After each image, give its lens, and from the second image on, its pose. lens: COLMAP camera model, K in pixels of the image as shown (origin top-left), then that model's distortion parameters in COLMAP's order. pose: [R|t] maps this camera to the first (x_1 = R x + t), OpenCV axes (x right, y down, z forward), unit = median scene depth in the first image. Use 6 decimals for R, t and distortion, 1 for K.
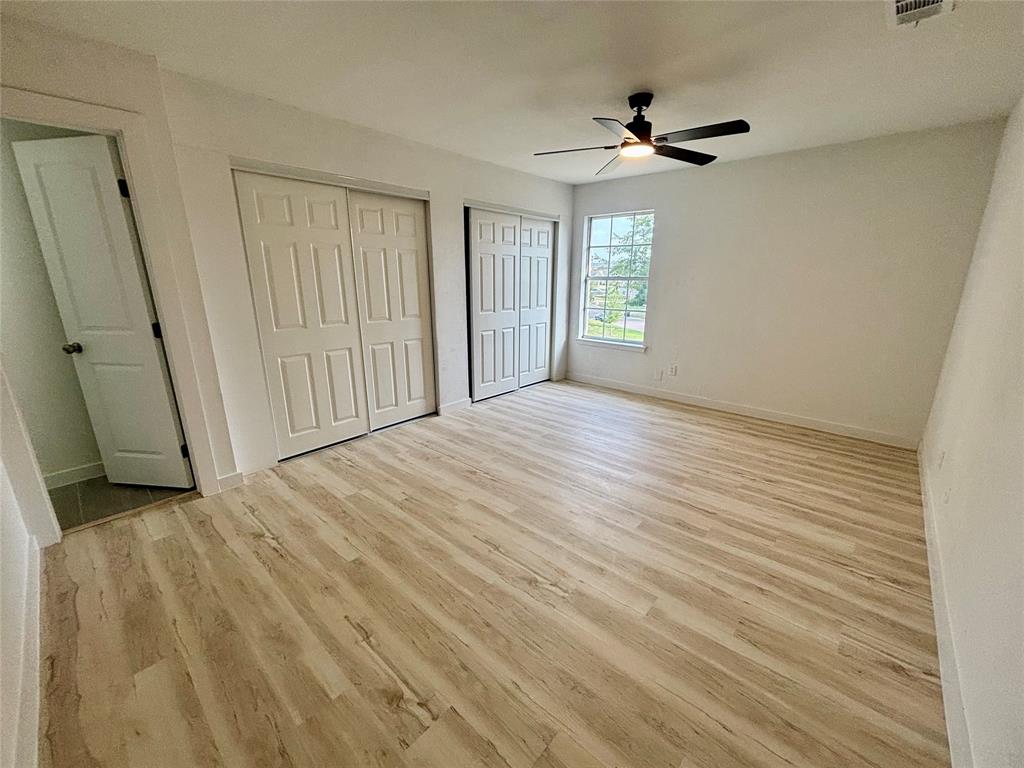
lens RADIAL K [[413.3, 0, 512.0], [0, 413.3, 384.0], [0, 0, 1]] dist [0.002365, -0.000121]
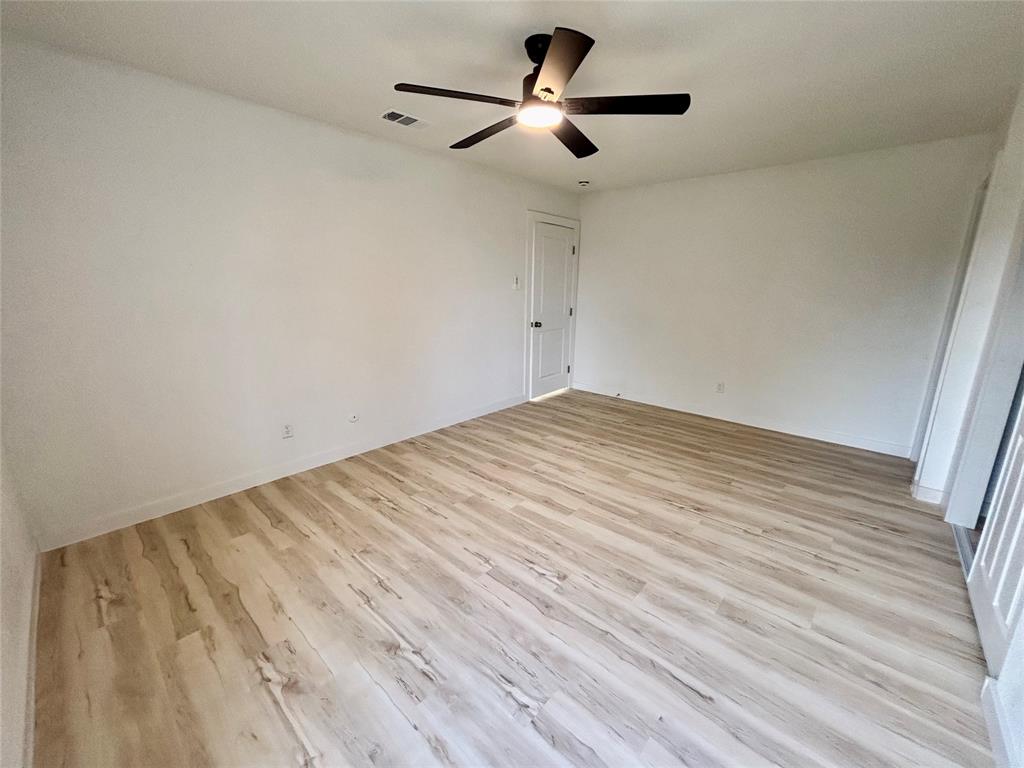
lens RADIAL K [[413.3, 0, 512.0], [0, 413.3, 384.0], [0, 0, 1]] dist [0.002365, -0.000121]
pose [[-0.999896, -0.014328, -0.001432, 0.336308], [-0.013315, 0.882141, 0.470797, -0.474007], [-0.005483, 0.470768, -0.882240, 1.813291]]
